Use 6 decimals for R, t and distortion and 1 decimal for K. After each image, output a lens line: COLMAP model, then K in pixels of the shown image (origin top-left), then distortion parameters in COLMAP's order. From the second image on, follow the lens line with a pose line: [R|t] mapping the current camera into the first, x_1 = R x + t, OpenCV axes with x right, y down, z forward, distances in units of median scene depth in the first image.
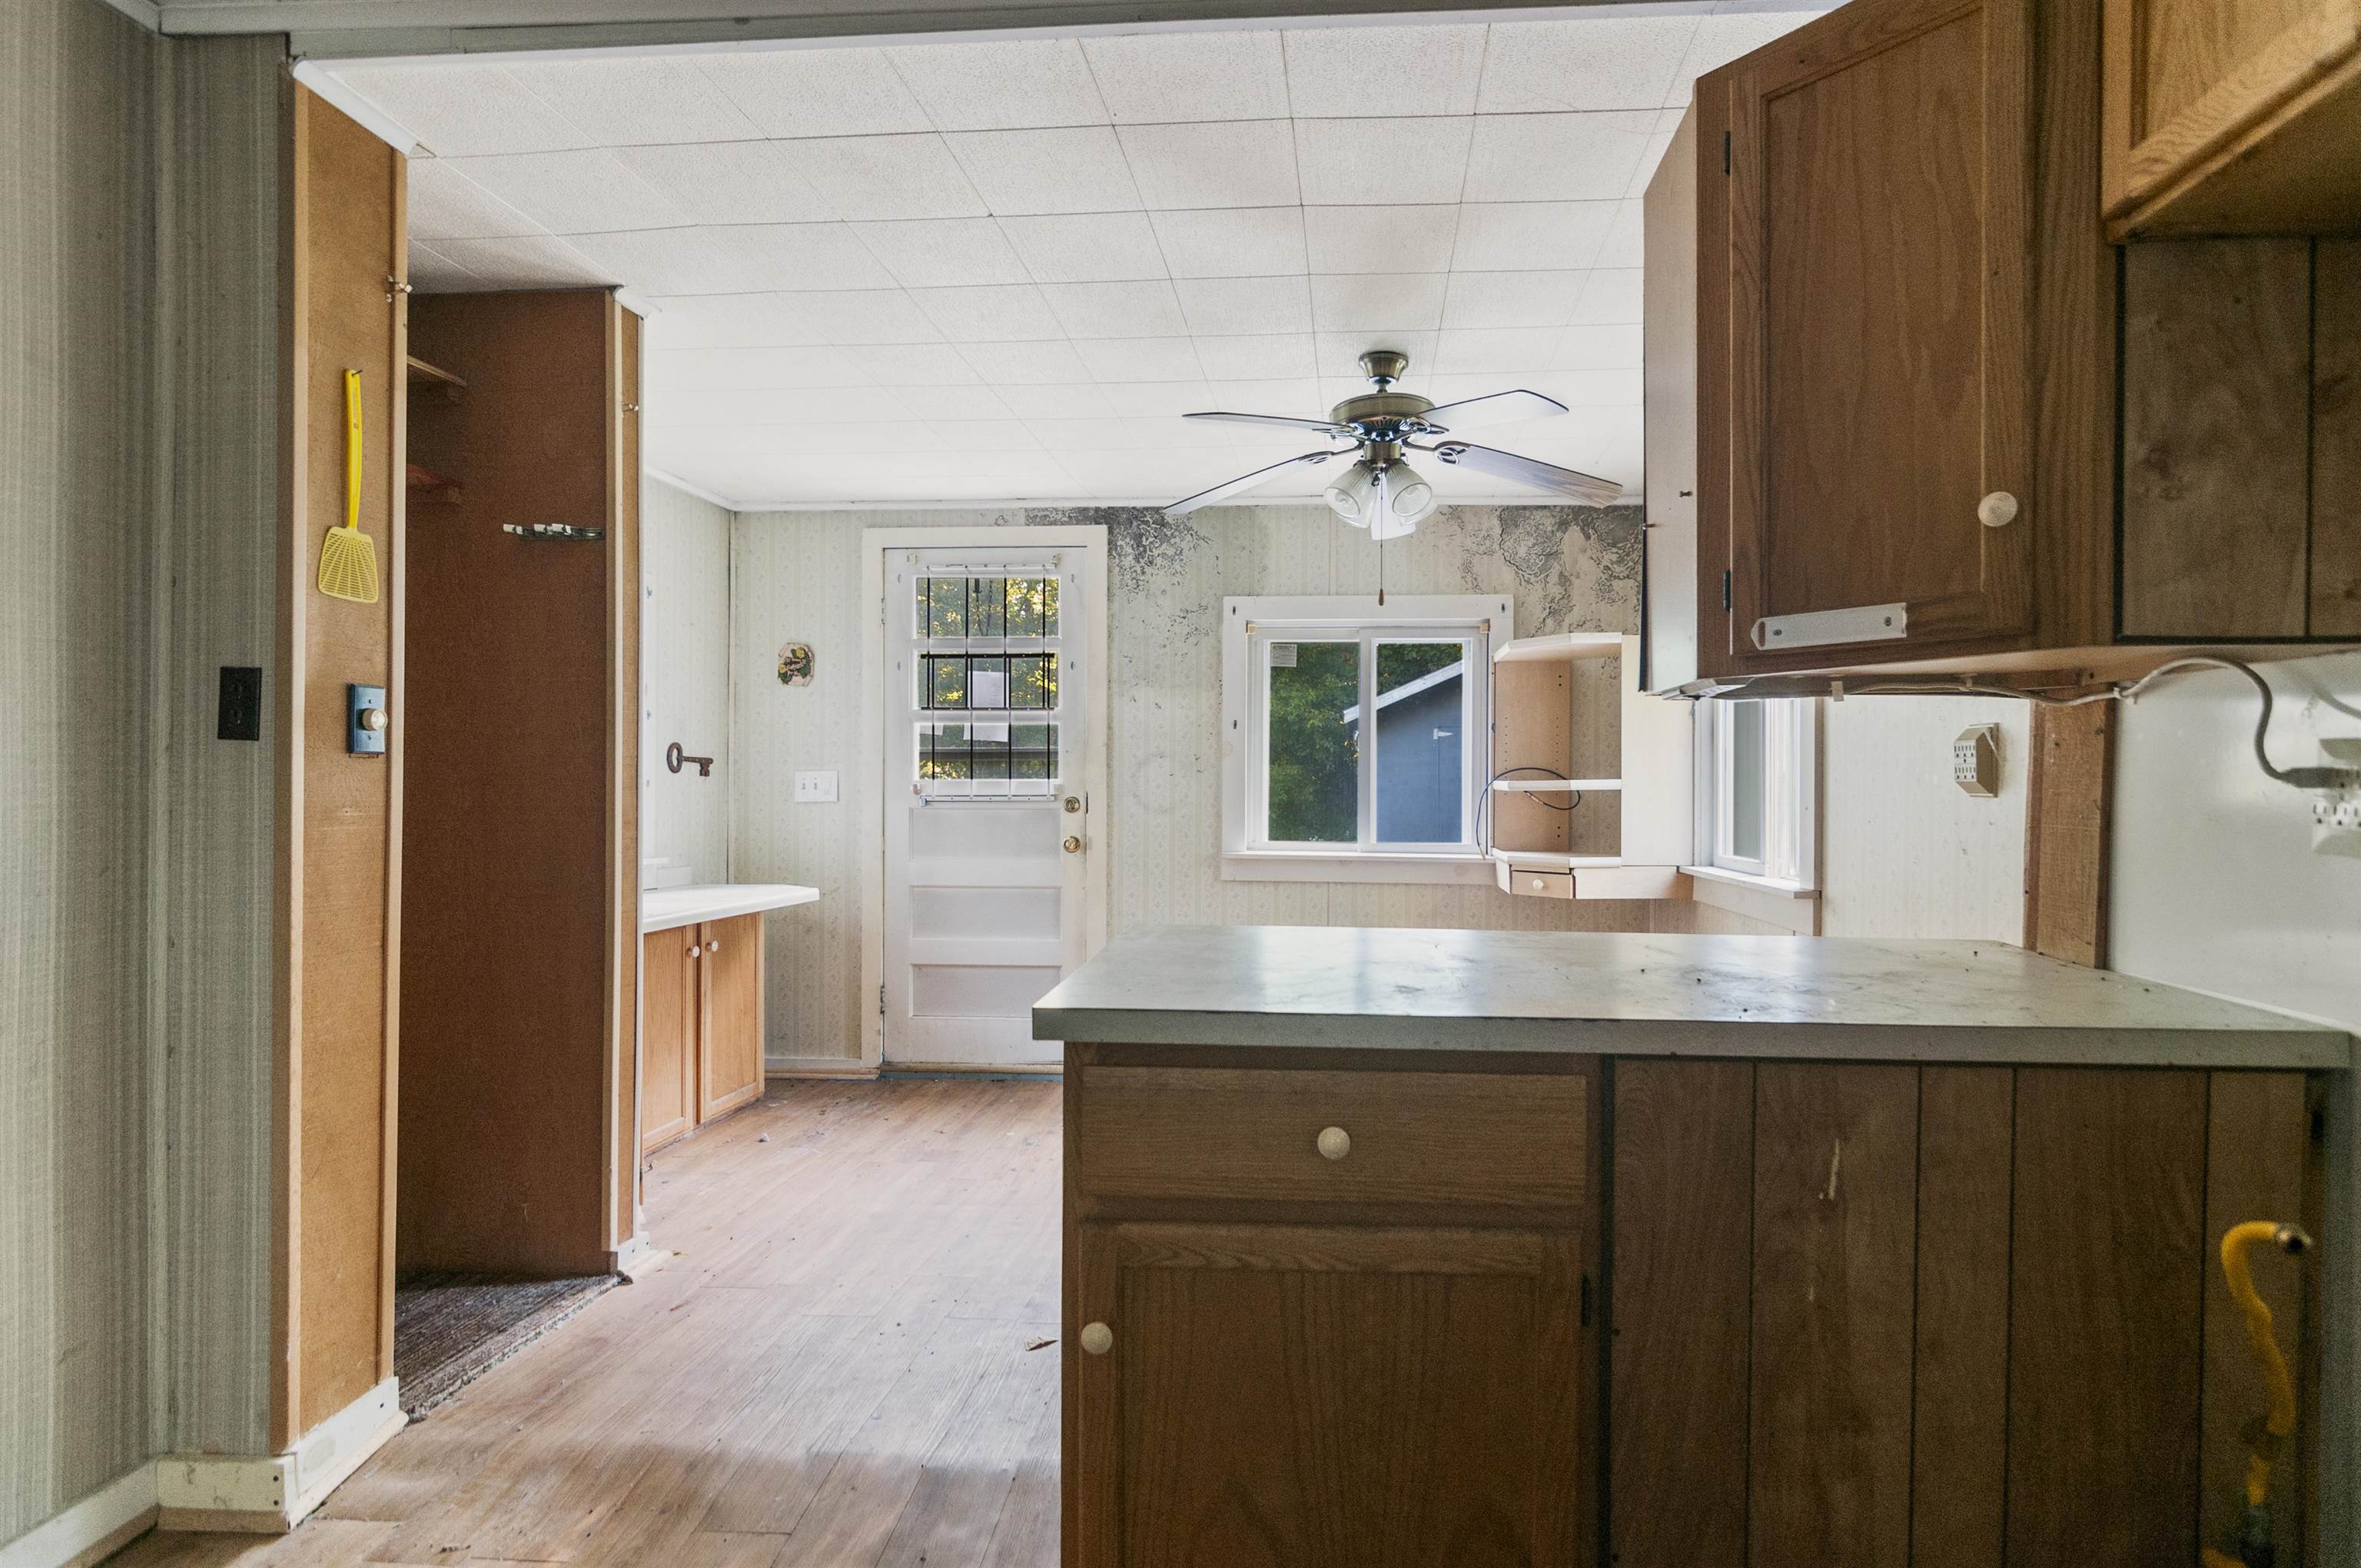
lens RADIAL K [[1182.0, 0, 1253.8], [0, 1182.0, 784.7], [0, 0, 1]] dist [0.001650, 0.000446]
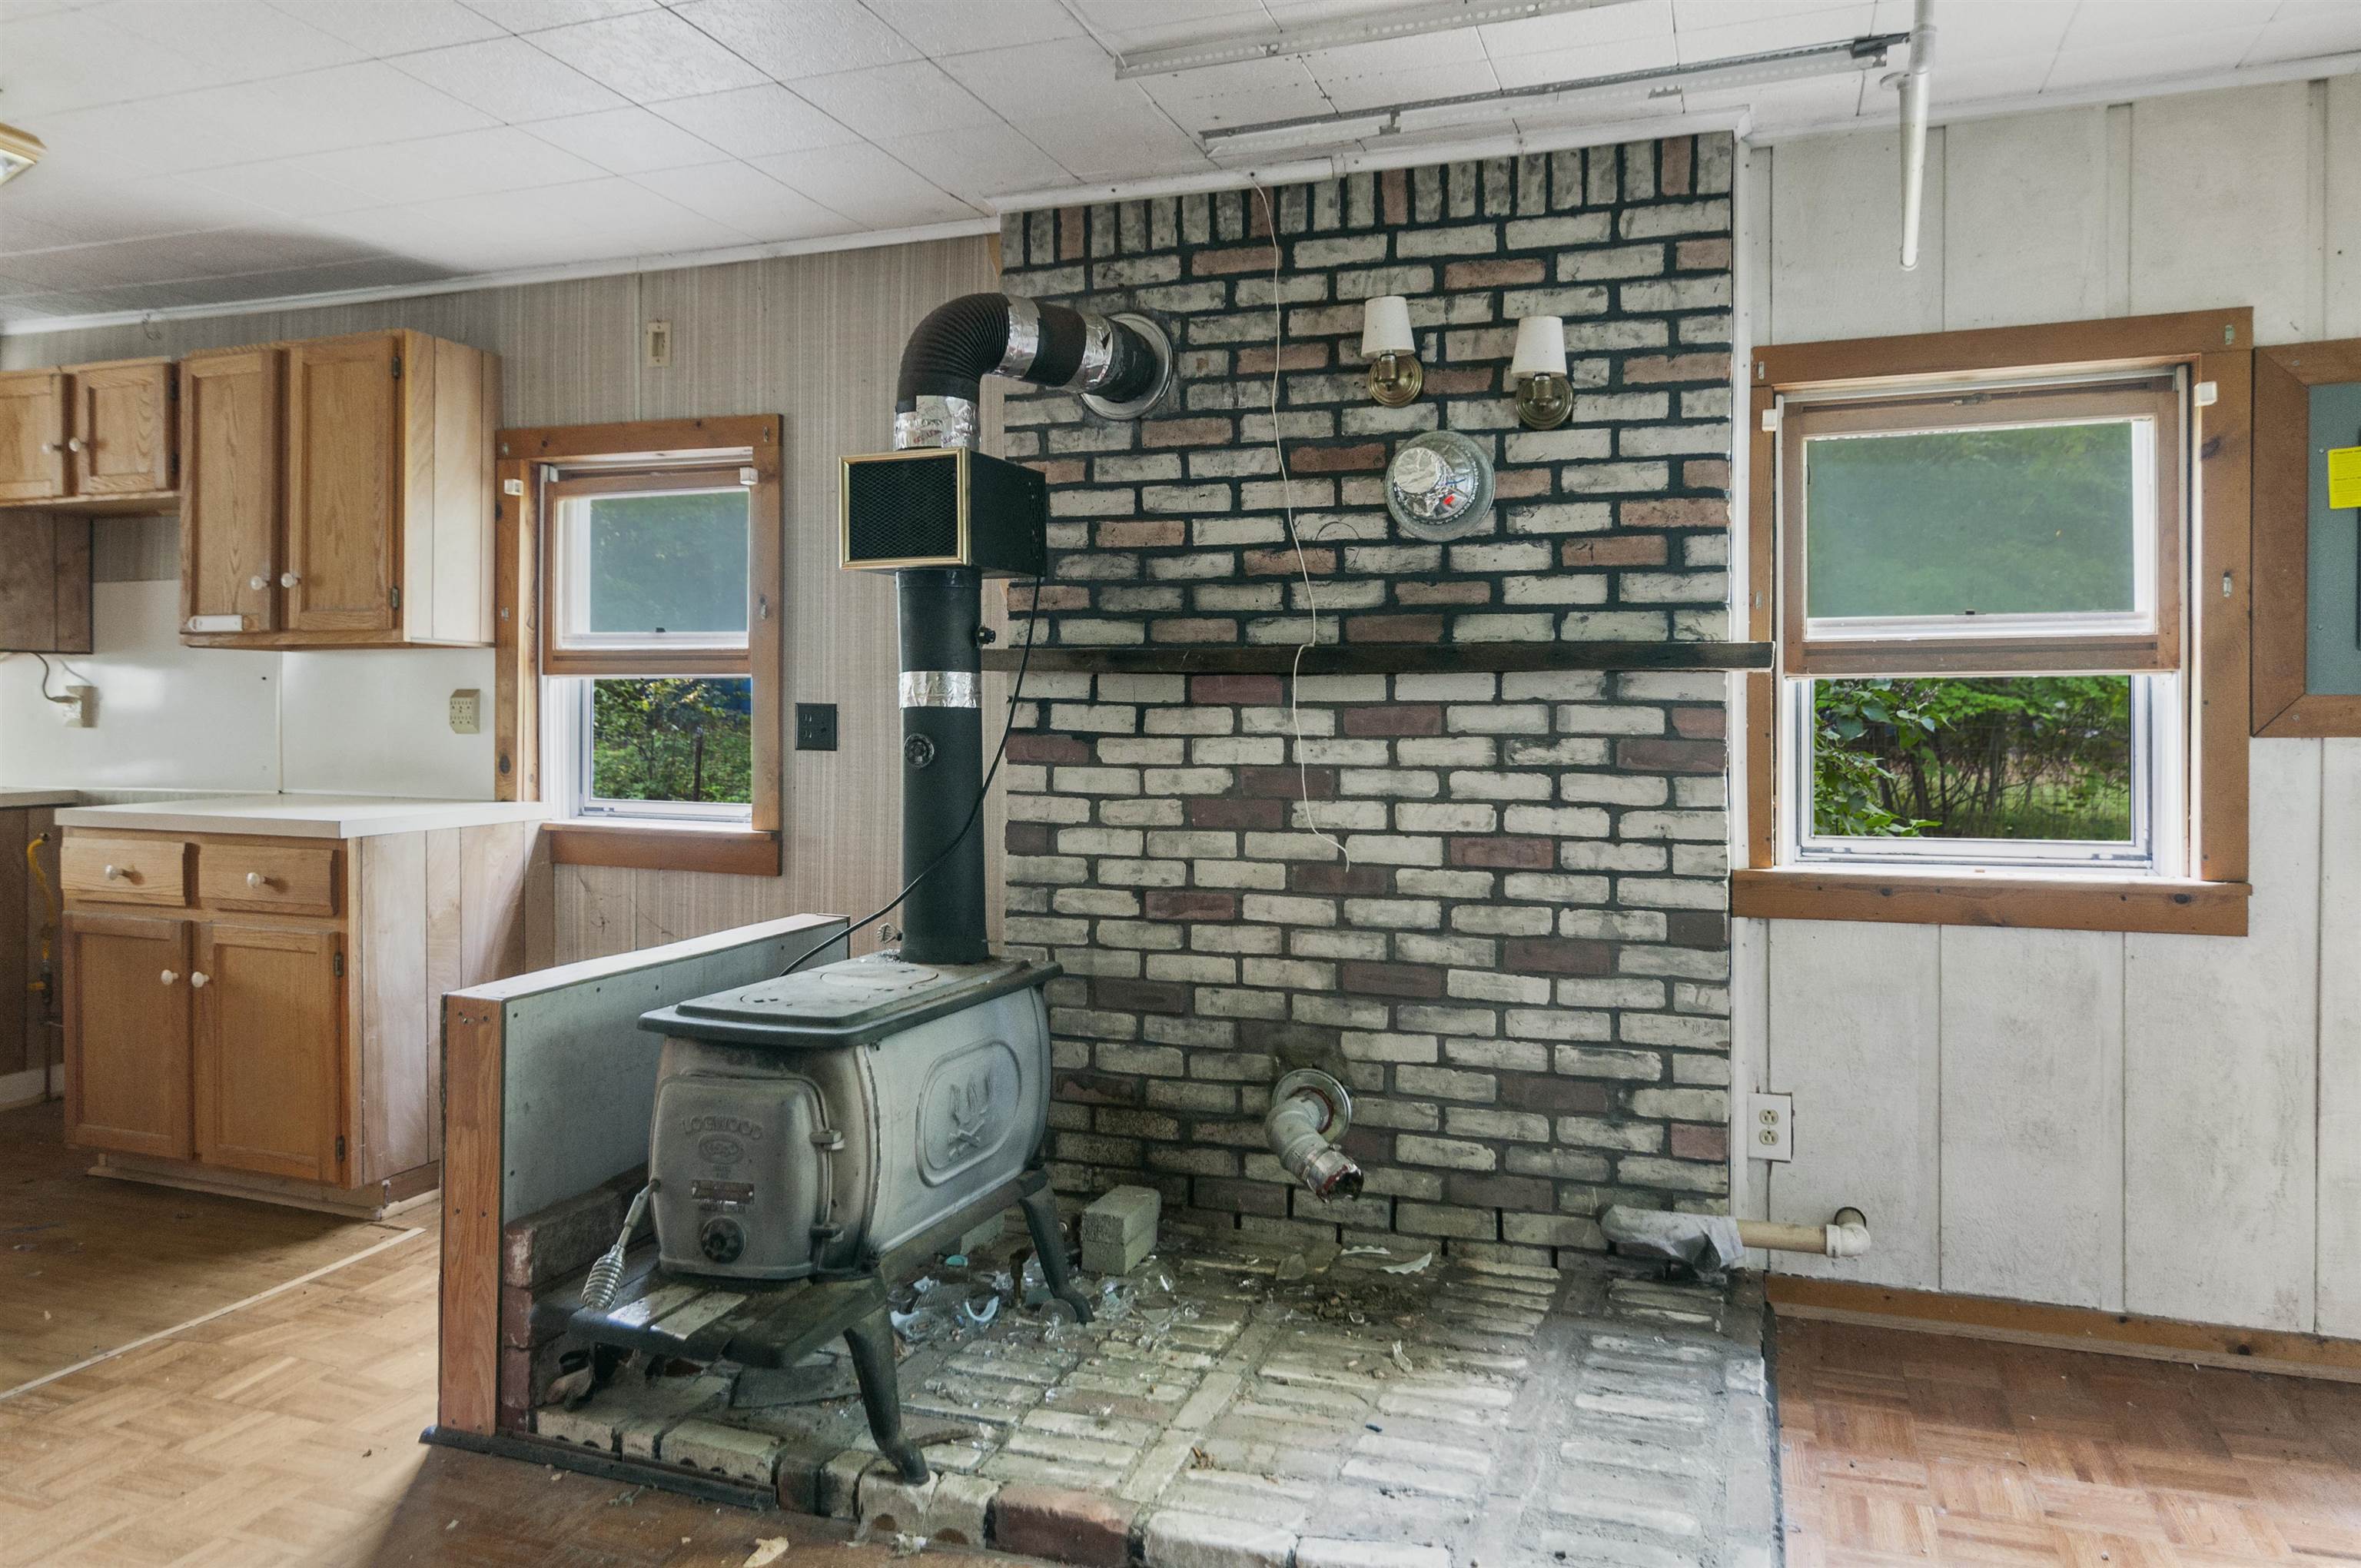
lens RADIAL K [[1547.9, 0, 1237.9], [0, 1547.9, 723.3], [0, 0, 1]] dist [0.000889, 0.002236]
pose [[0.251869, -0.015367, 0.967639, -0.787001], [-0.002649, 0.999859, 0.016568, -0.007481], [-0.967758, -0.006737, 0.251792, -1.055446]]
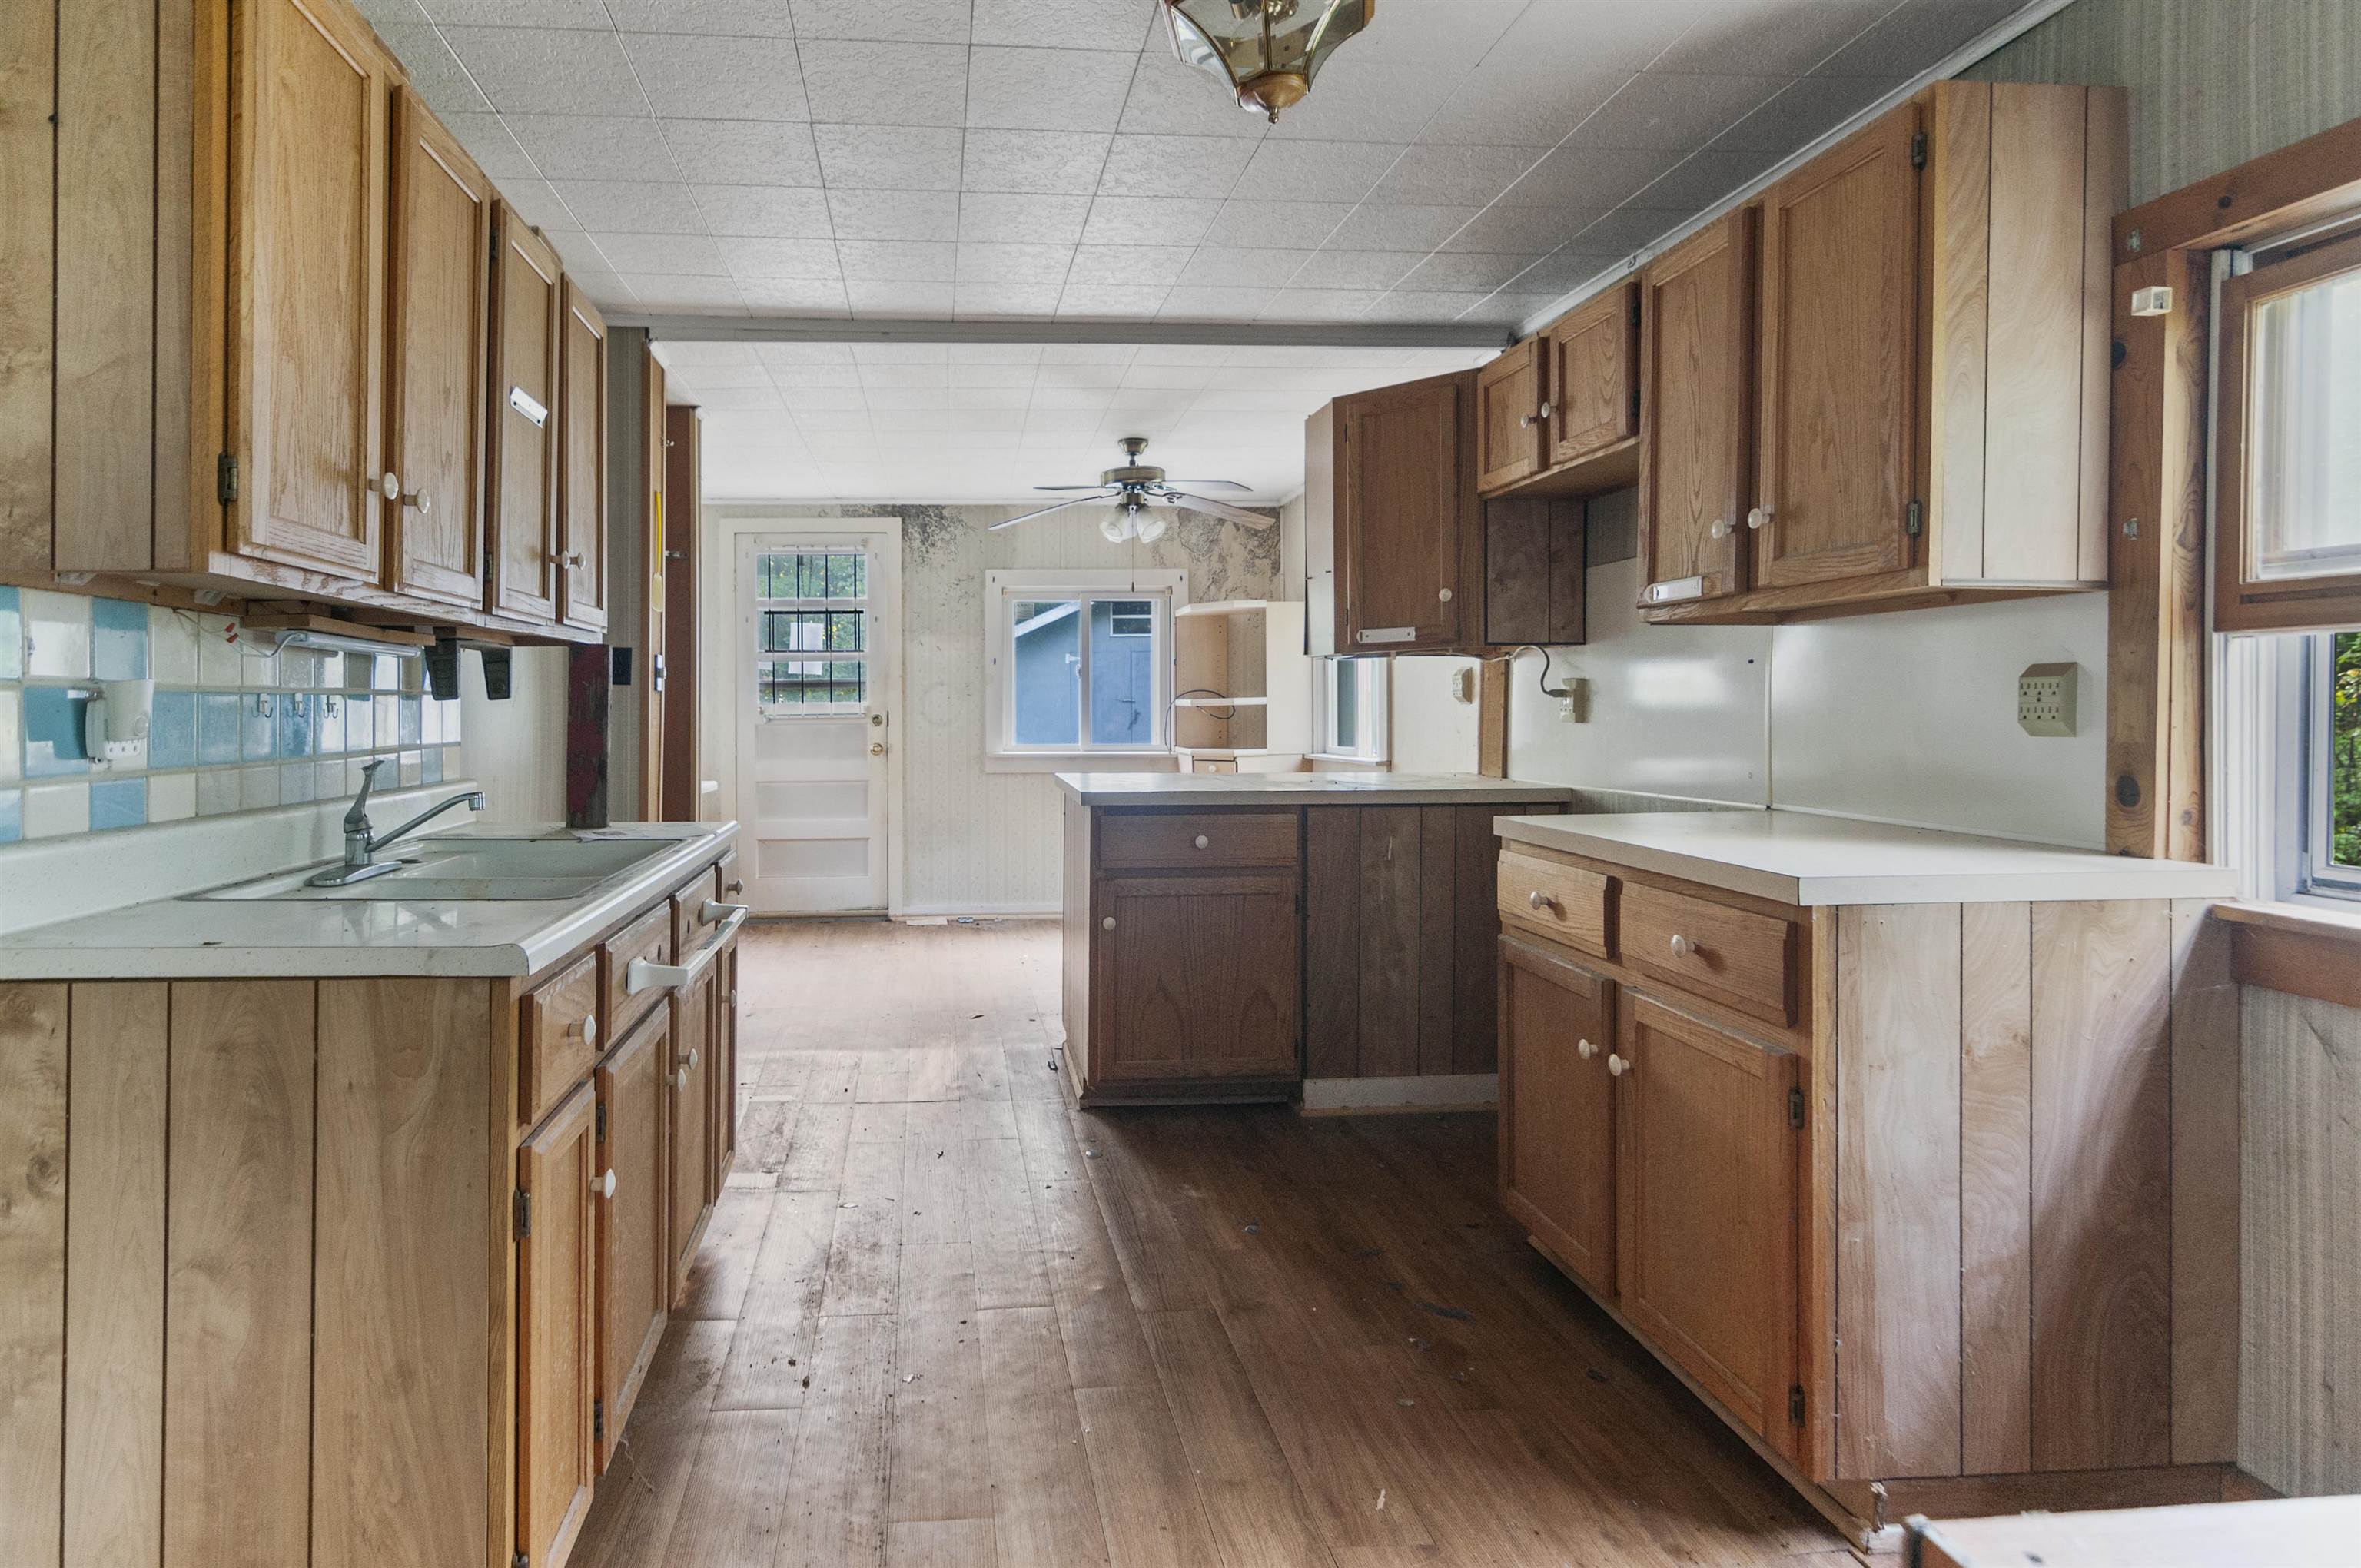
lens RADIAL K [[1215.4, 0, 1000.0], [0, 1215.4, 723.2], [0, 0, 1]] dist [0.000315, 0.000191]
pose [[0.991835, -0.013547, 0.126804, -0.287060], [0.011842, 0.999829, 0.014189, 0.002855], [-0.126975, -0.012572, 0.991826, -0.635438]]
